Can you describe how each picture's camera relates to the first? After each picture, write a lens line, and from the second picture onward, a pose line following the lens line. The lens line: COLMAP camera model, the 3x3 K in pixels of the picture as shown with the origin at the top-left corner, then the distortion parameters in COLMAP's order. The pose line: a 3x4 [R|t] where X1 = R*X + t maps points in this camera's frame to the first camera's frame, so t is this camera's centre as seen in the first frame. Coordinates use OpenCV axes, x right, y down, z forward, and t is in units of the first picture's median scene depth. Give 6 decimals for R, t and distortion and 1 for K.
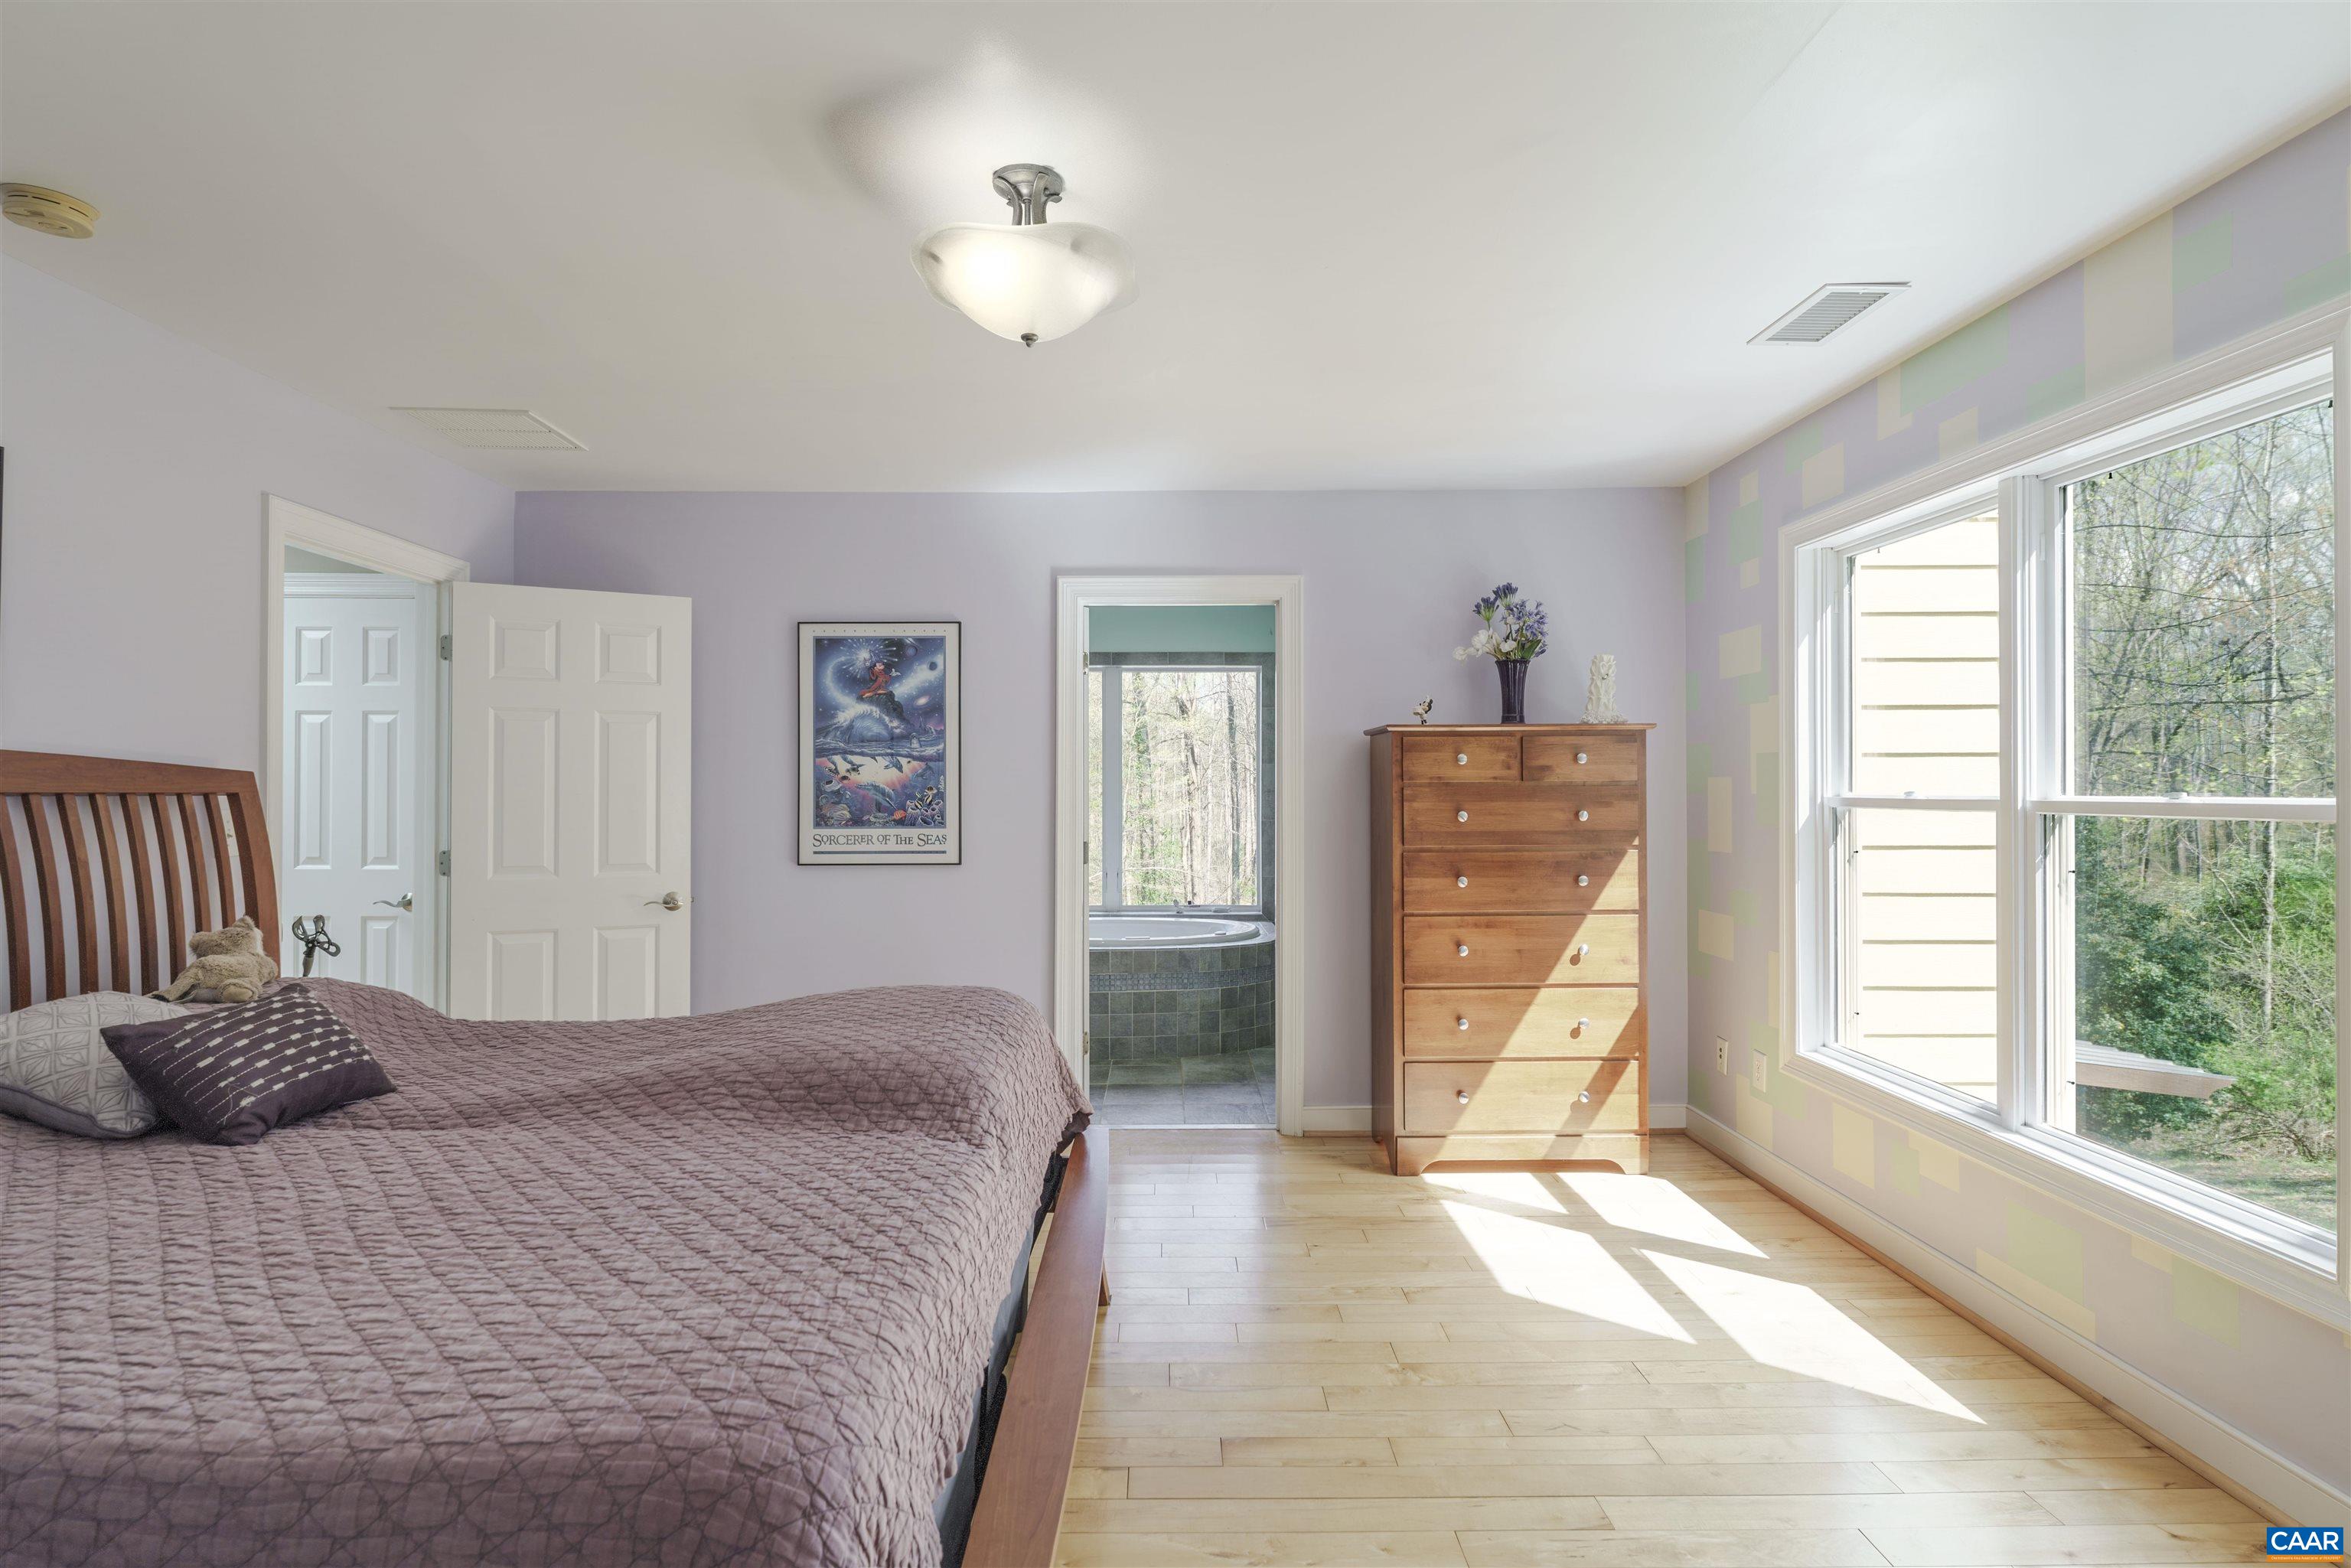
lens RADIAL K [[1154.6, 0, 1154.1], [0, 1154.6, 781.6], [0, 0, 1]] dist [-0.000150, -0.000069]
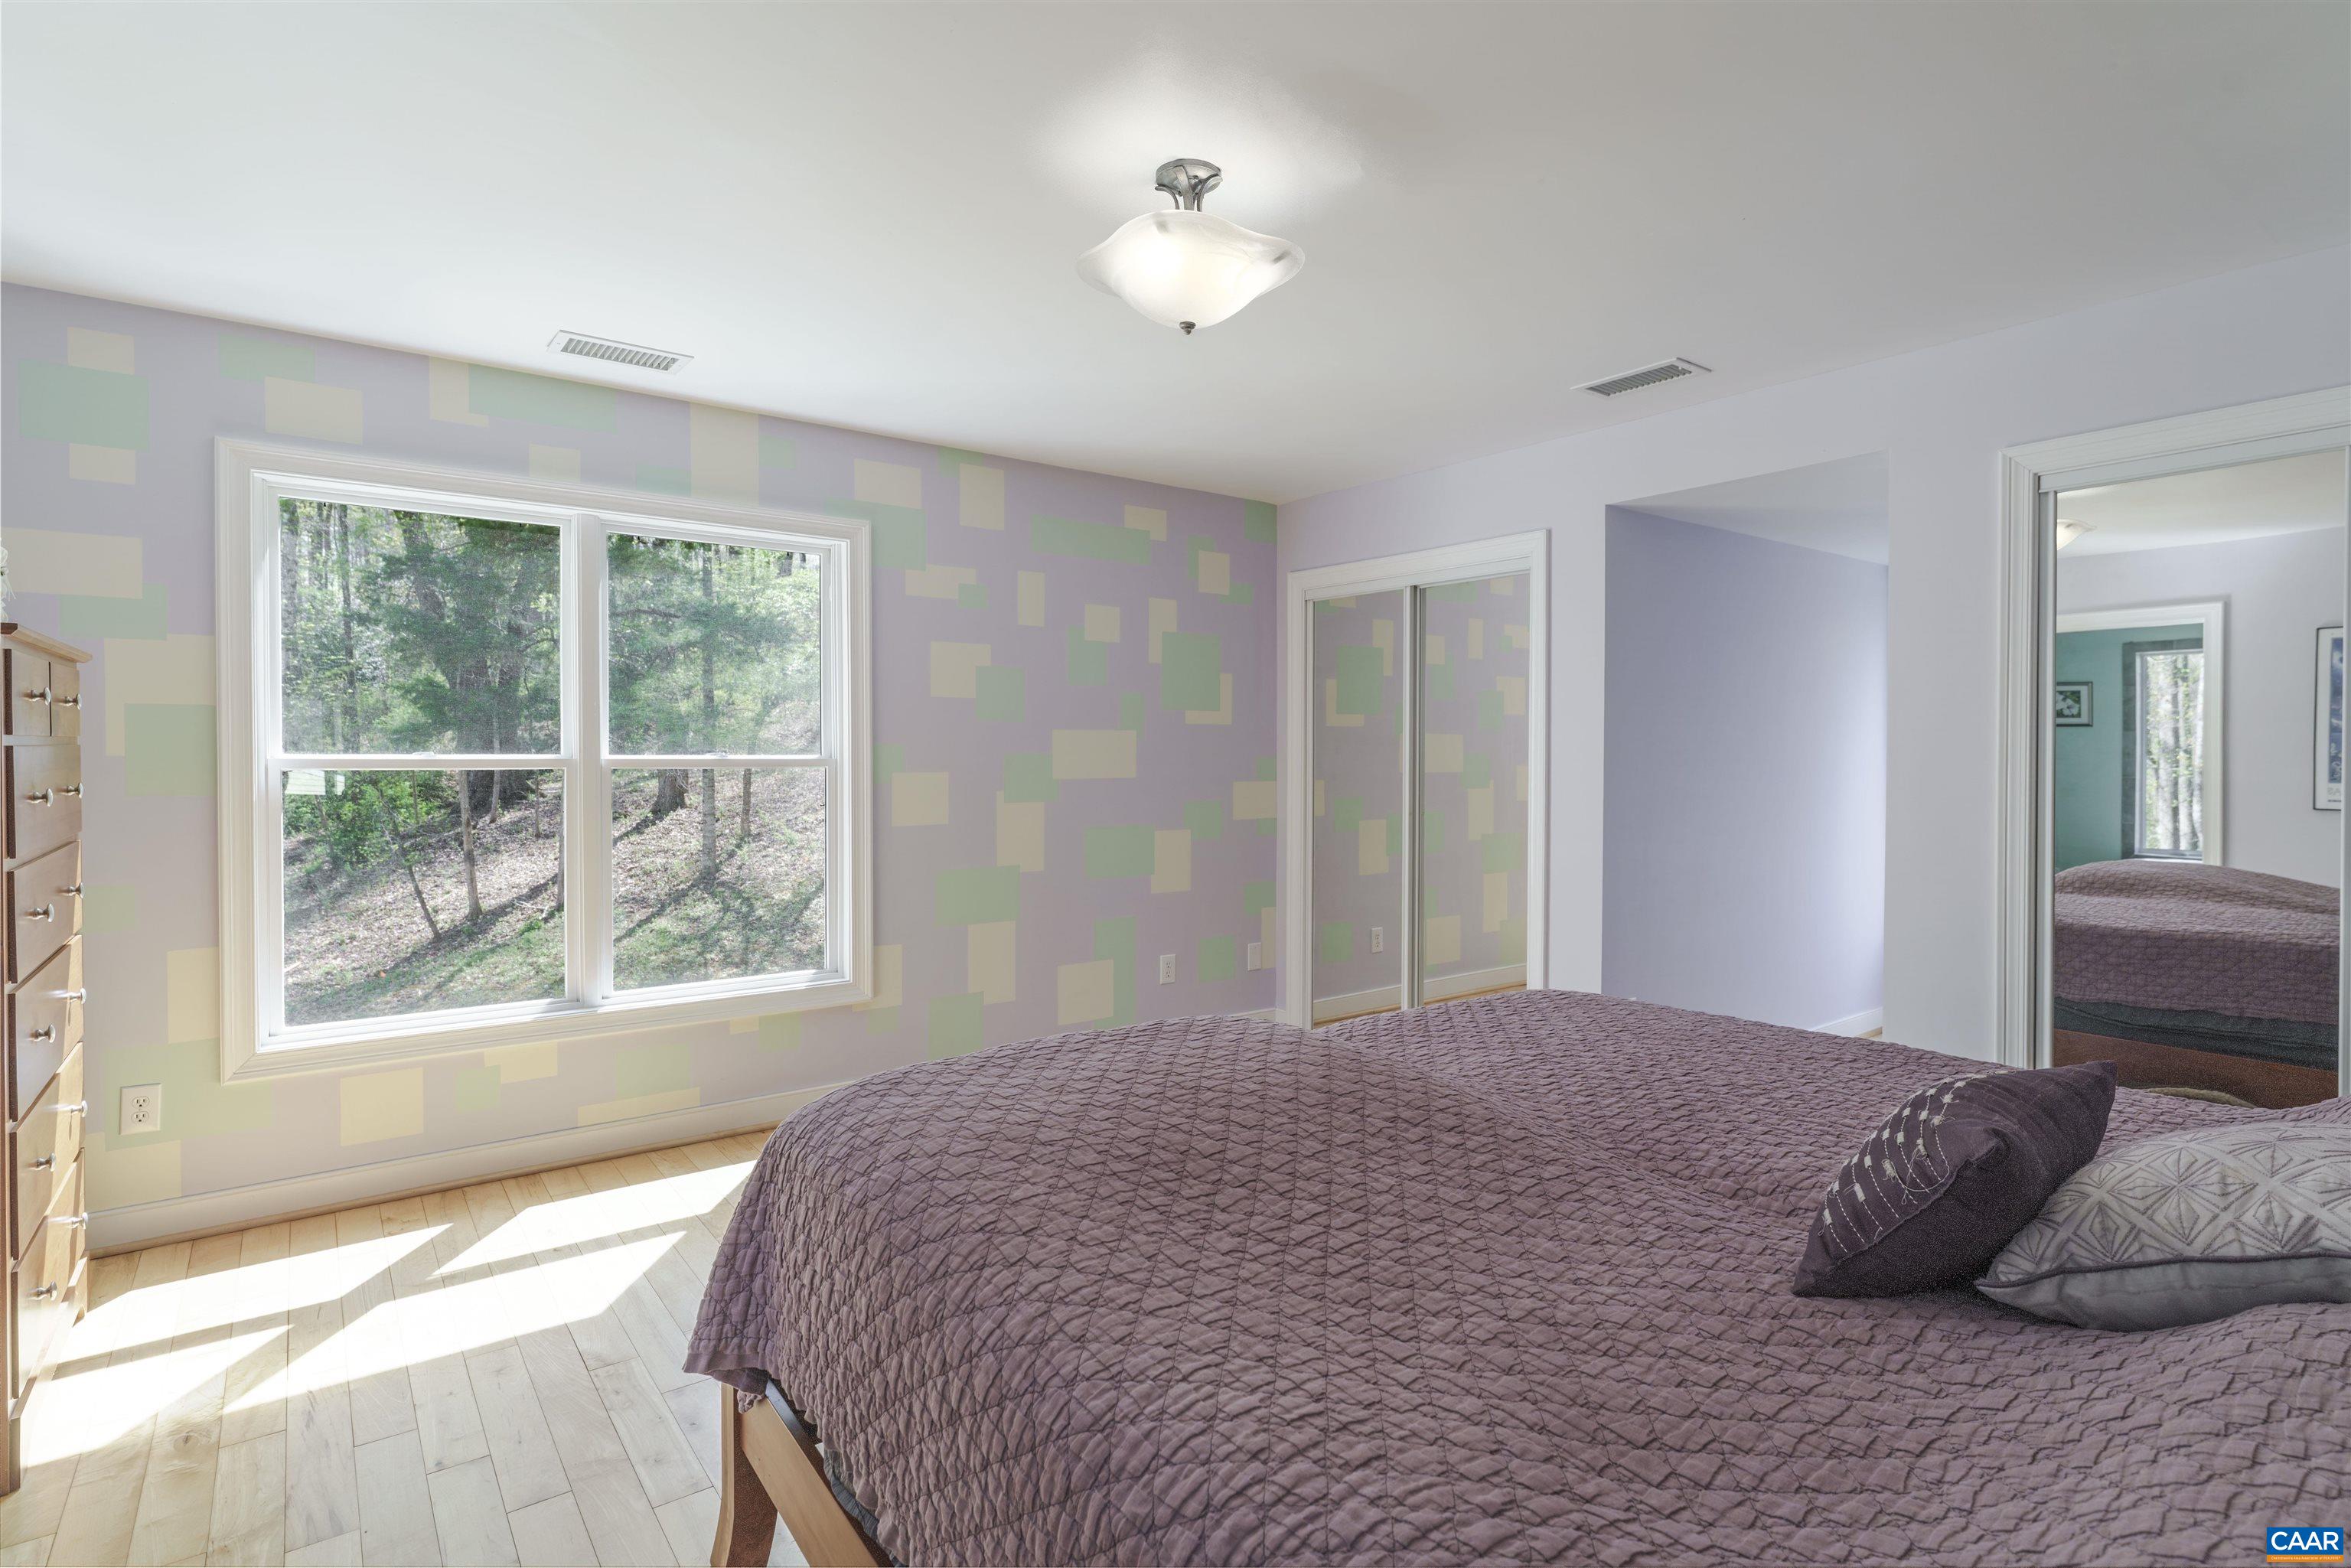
lens RADIAL K [[1154.6, 0, 1154.1], [0, 1154.6, 781.6], [0, 0, 1]] dist [-0.000150, -0.000069]
pose [[-0.591670, -0.016150, 0.806019, -0.605626], [-0.006026, 0.999860, 0.015610, 0.015049], [-0.806158, 0.004379, -0.591684, 1.083002]]
